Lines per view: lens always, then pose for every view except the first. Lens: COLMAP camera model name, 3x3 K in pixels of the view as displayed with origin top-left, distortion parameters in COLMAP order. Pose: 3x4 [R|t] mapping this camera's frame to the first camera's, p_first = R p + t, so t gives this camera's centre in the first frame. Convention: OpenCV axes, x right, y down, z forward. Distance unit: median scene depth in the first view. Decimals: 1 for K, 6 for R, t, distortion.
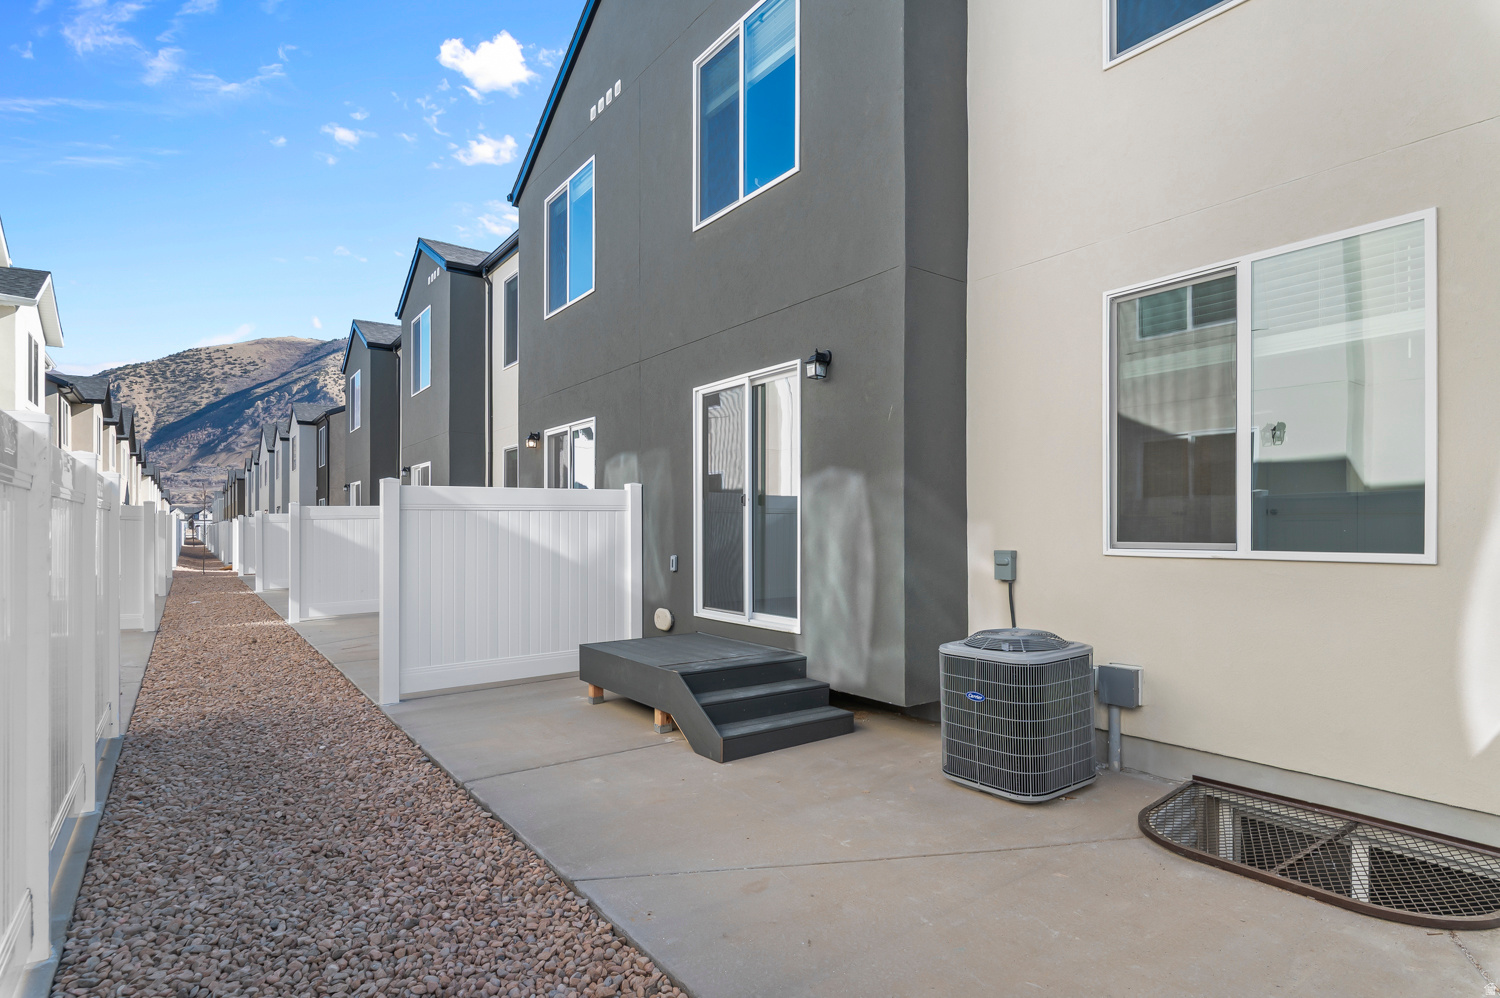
lens RADIAL K [[790.6, 0, 772.9], [0, 790.6, 525.8], [0, 0, 1]] dist [0.002011, -0.000150]
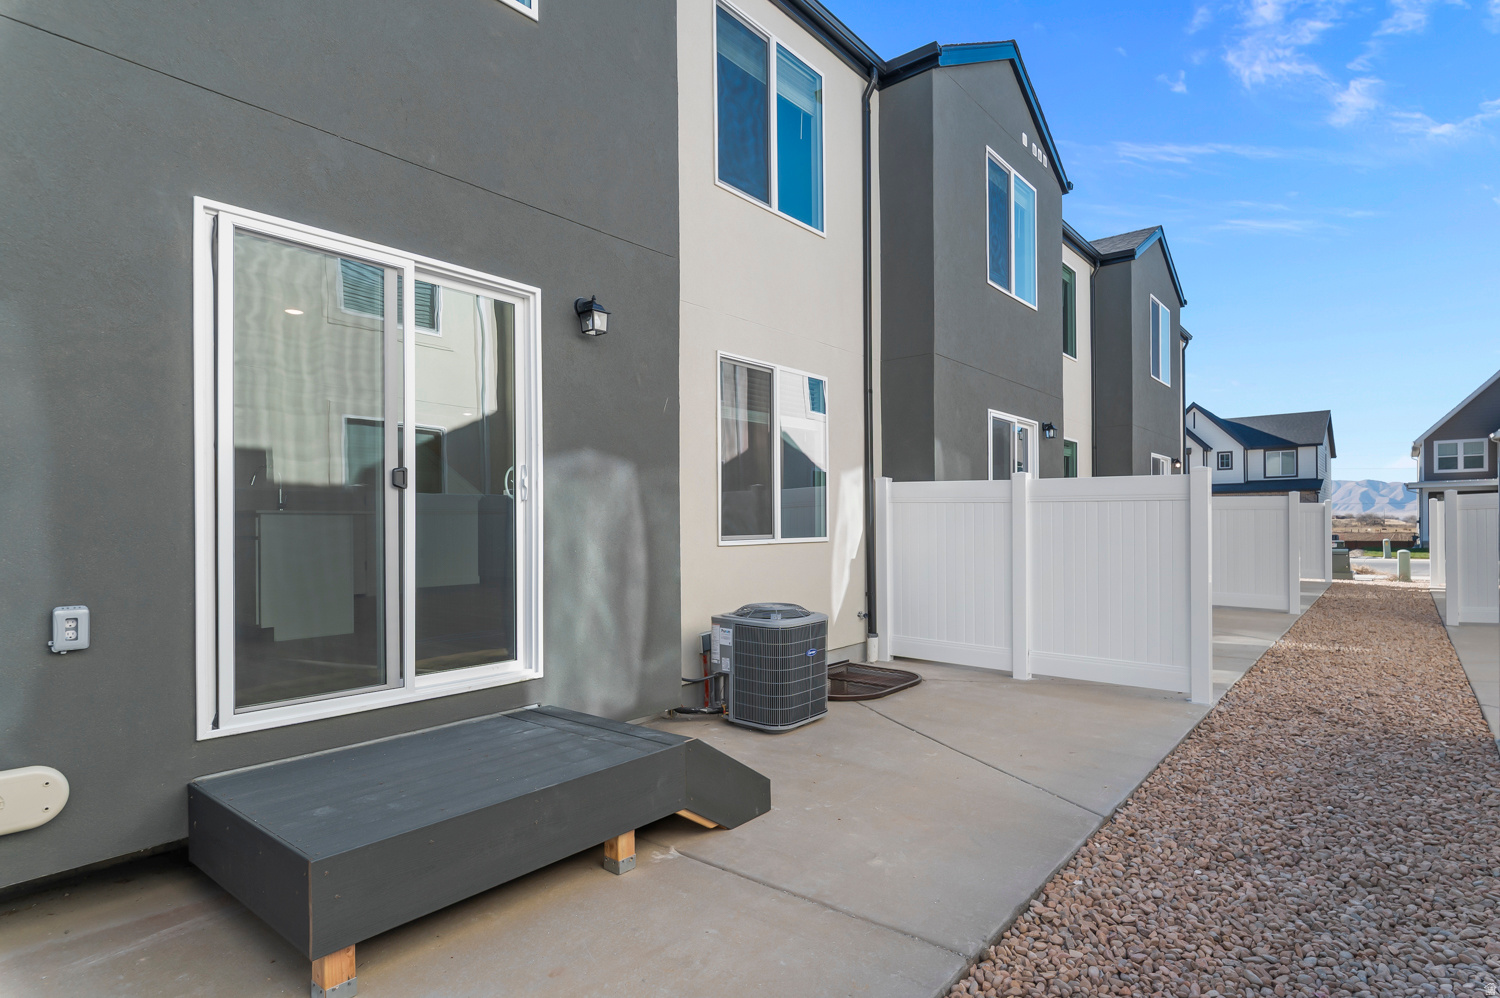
lens RADIAL K [[790.6, 0, 764.9], [0, 790.6, 526.0], [0, 0, 1]] dist [0.002011, -0.000150]
pose [[-0.255669, -0.003235, 0.966759, -0.767998], [-0.001393, 0.999995, 0.002978, -0.000921], [-0.966763, -0.000585, -0.255672, 1.077783]]
